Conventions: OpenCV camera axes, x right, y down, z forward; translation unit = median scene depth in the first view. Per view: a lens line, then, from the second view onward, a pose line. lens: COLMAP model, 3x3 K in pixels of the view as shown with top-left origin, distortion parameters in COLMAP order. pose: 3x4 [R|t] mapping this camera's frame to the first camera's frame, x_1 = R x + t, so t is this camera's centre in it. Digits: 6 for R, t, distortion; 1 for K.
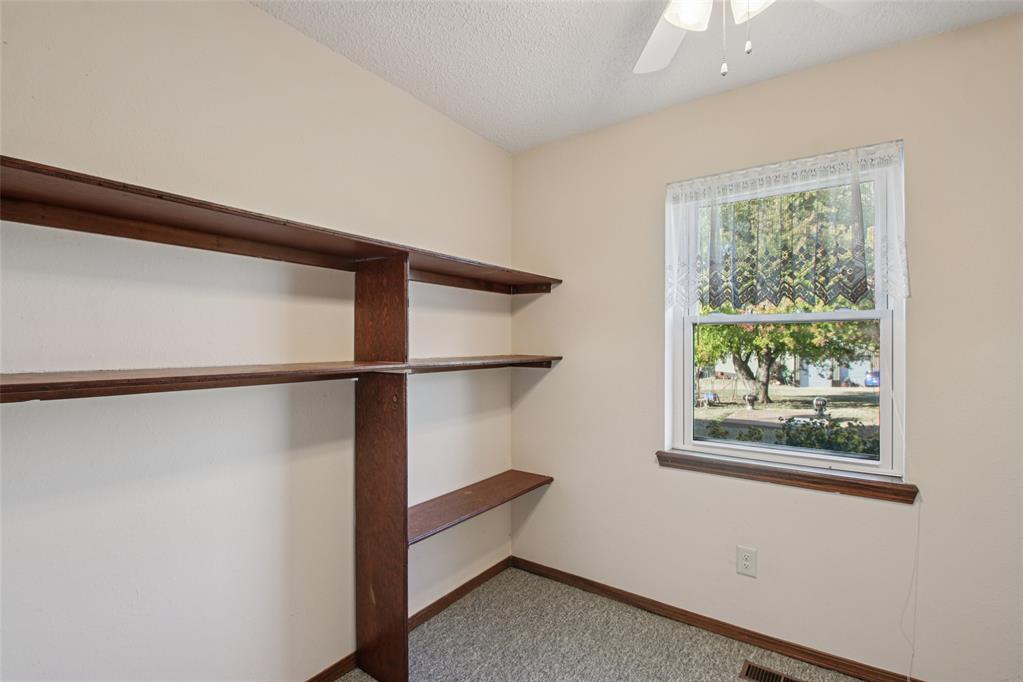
lens RADIAL K [[478.0, 0, 508.5], [0, 478.0, 345.0], [0, 0, 1]] dist [0.002760, -0.007688]
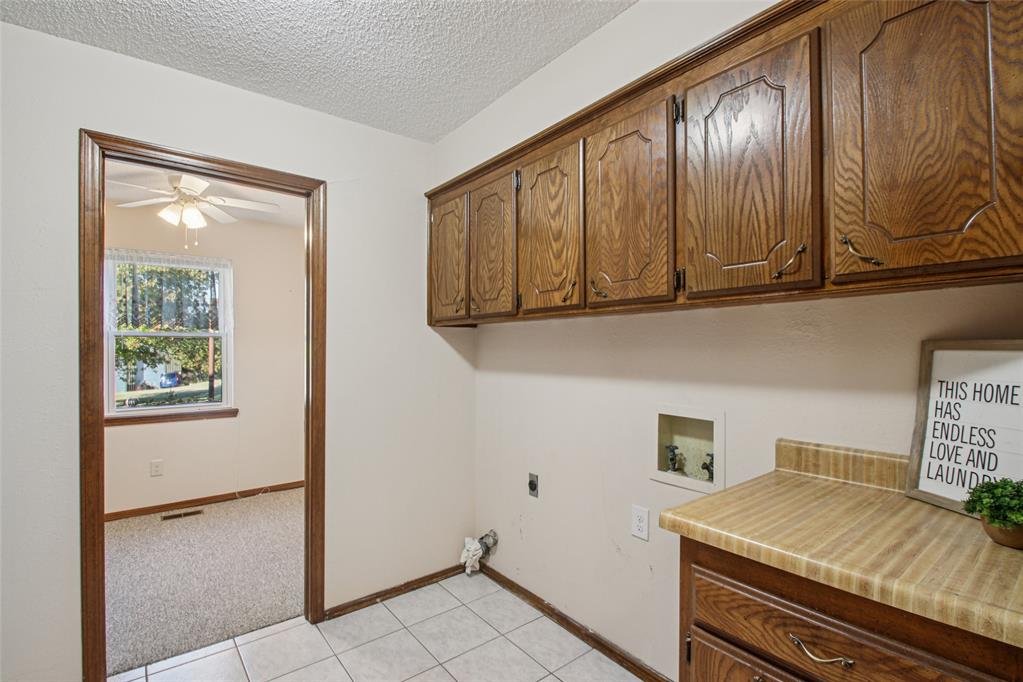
lens RADIAL K [[478.0, 0, 509.7], [0, 478.0, 345.6], [0, 0, 1]] dist [0.002760, -0.007688]
pose [[0.288441, -0.000125, 0.957498, -0.074929], [0.005217, 0.999985, -0.001441, -0.000353], [-0.957483, 0.005411, 0.288437, -0.071222]]
